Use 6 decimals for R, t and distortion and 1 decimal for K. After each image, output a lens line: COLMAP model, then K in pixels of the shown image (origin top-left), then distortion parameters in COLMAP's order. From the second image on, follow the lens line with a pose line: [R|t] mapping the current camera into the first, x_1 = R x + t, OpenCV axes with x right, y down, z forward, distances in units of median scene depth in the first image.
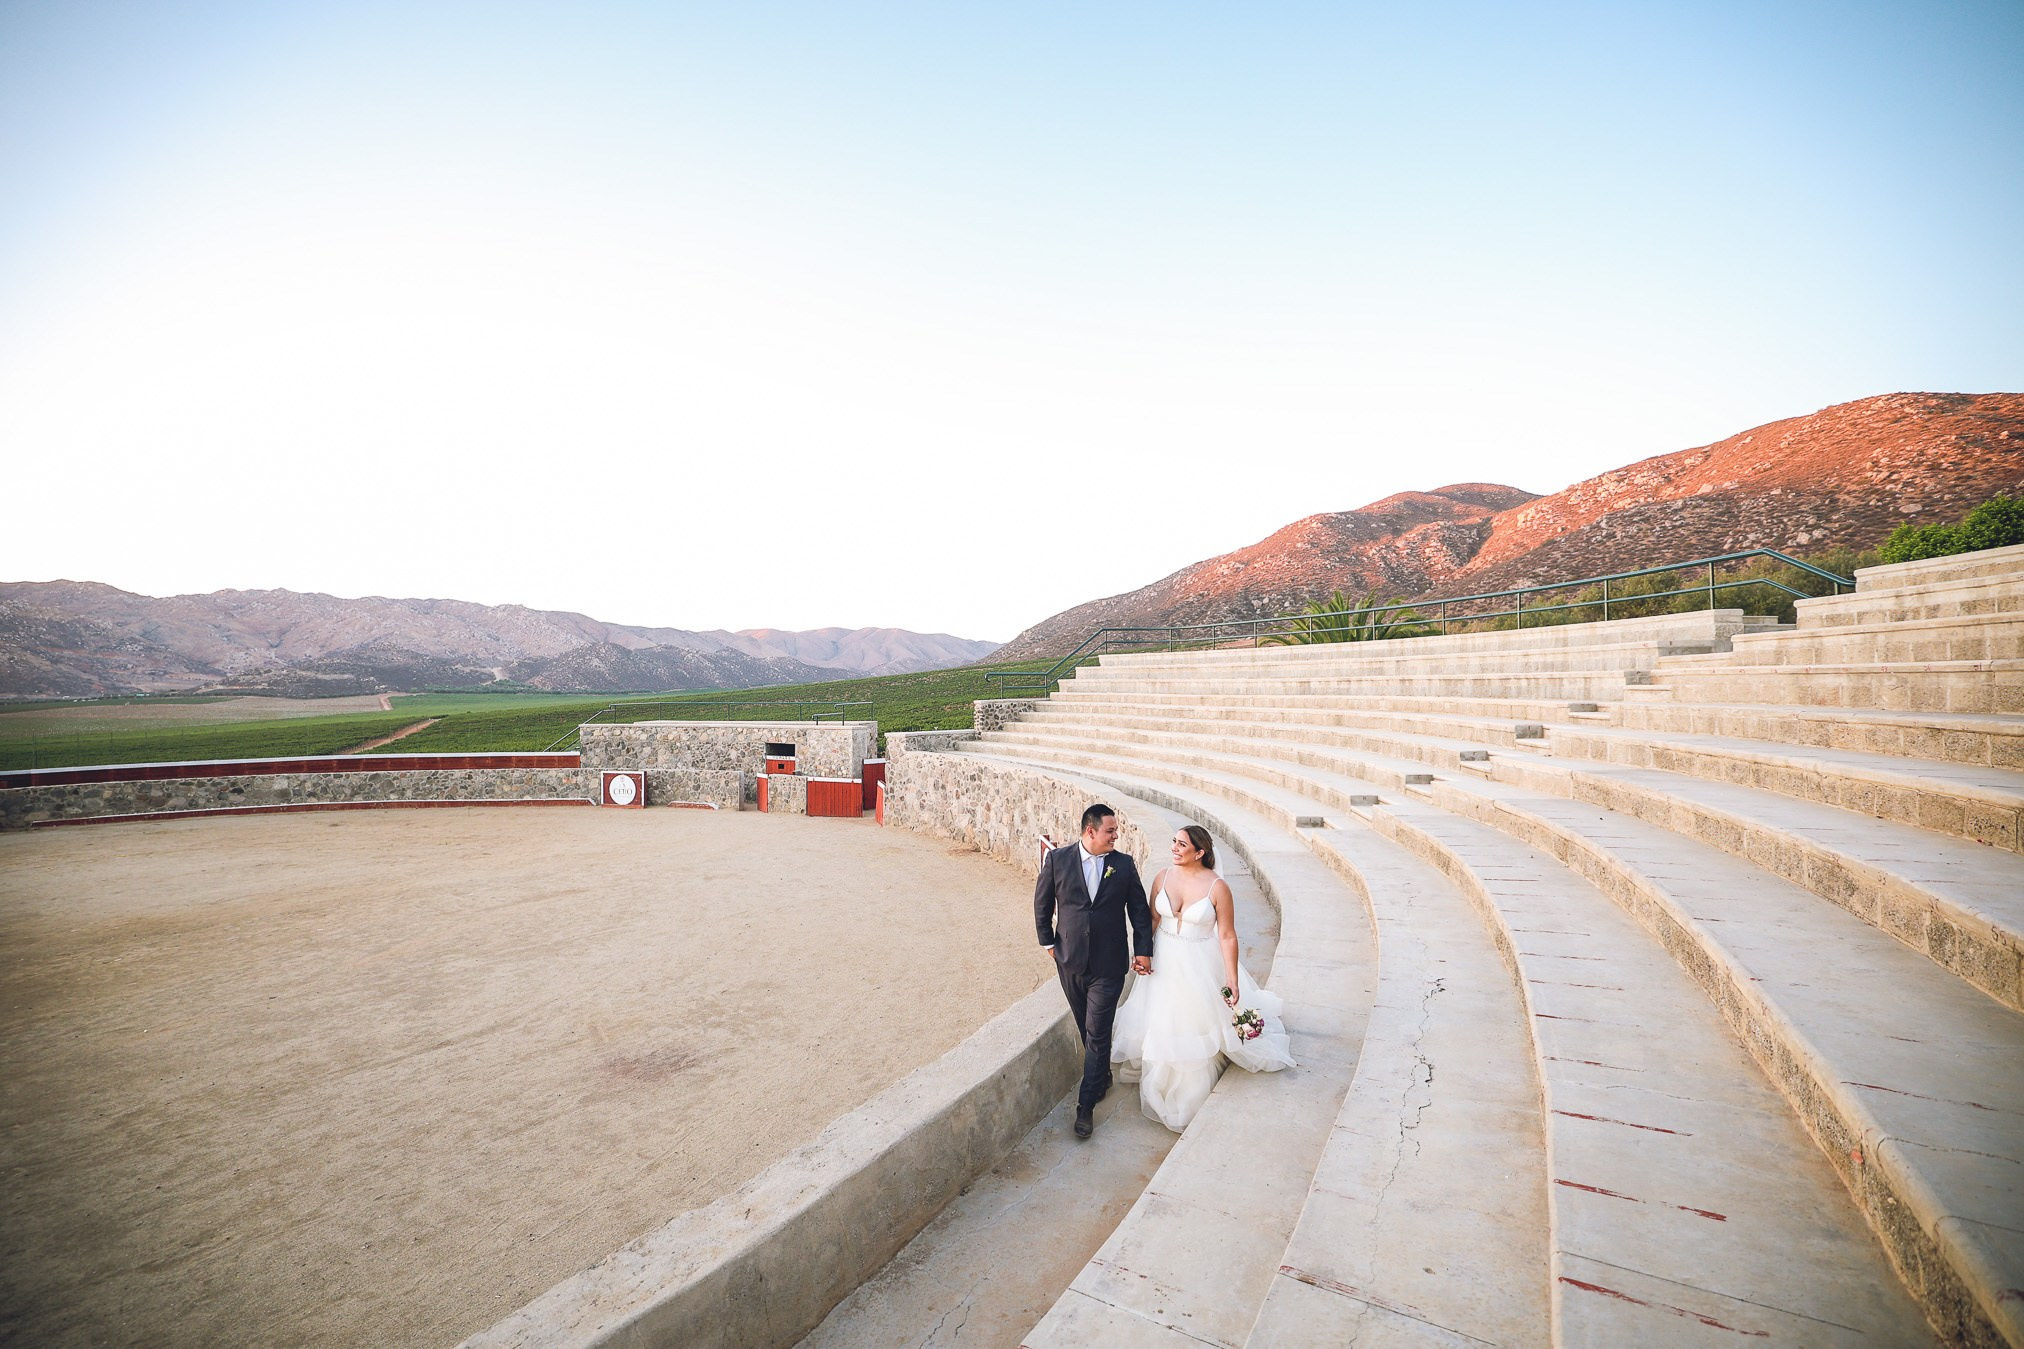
lens RADIAL K [[870.5, 0, 1012.0], [0, 870.5, 674.5], [0, 0, 1]] dist [-0.048104, 0.017274]
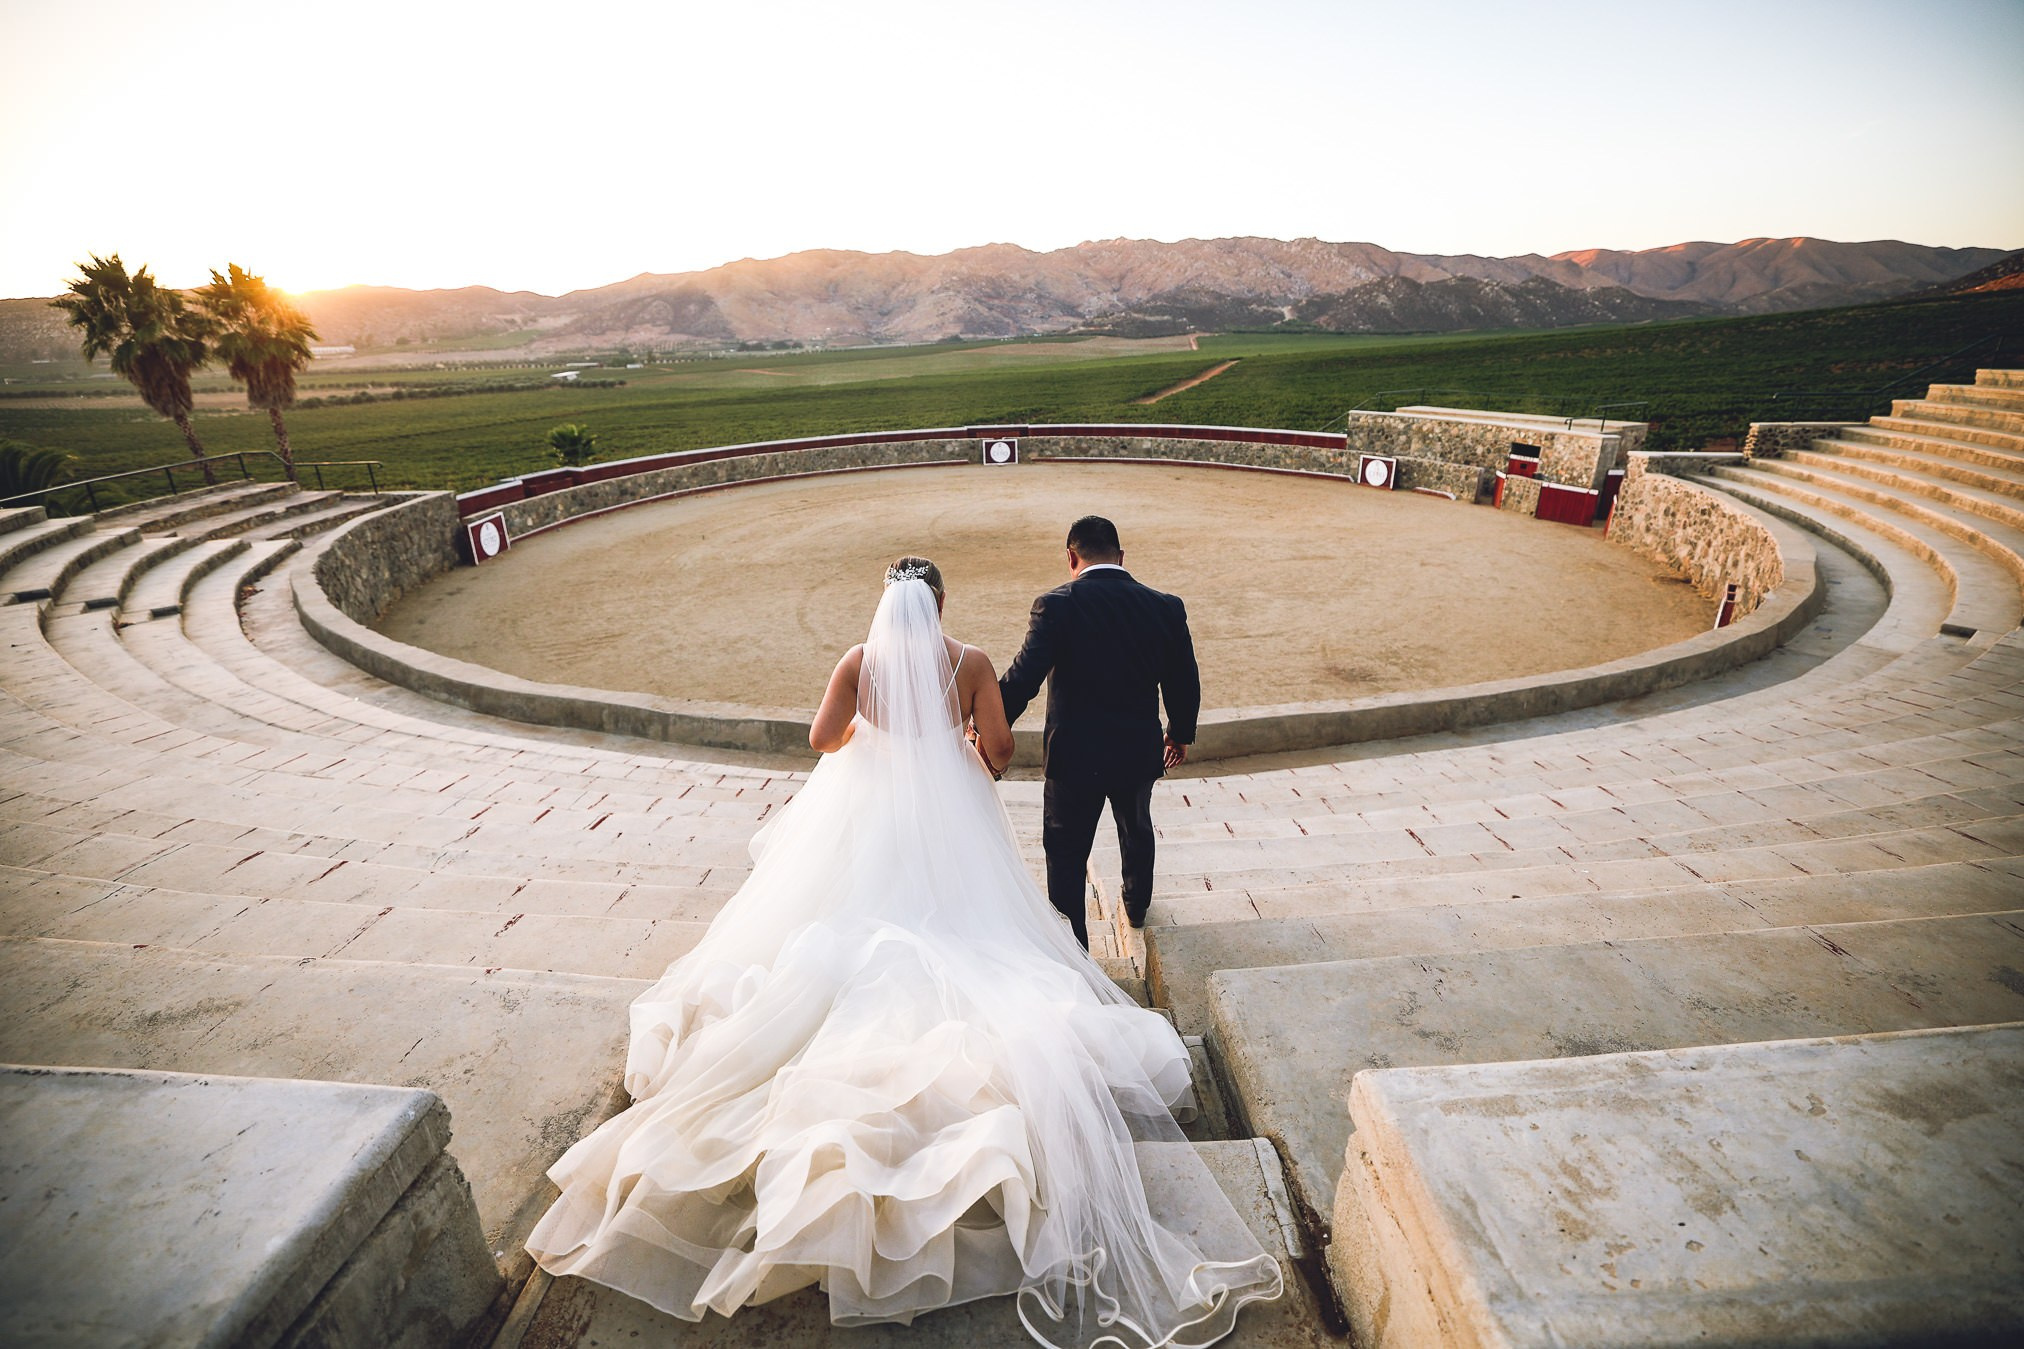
lens RADIAL K [[870.5, 0, 1012.0], [0, 870.5, 674.5], [0, 0, 1]] dist [-0.048104, 0.017274]
pose [[0.676603, 0.266381, -0.686476, 0.119373], [0.021988, 0.924547, 0.380434, -0.085940], [0.736019, -0.272497, 0.619694, -0.223734]]
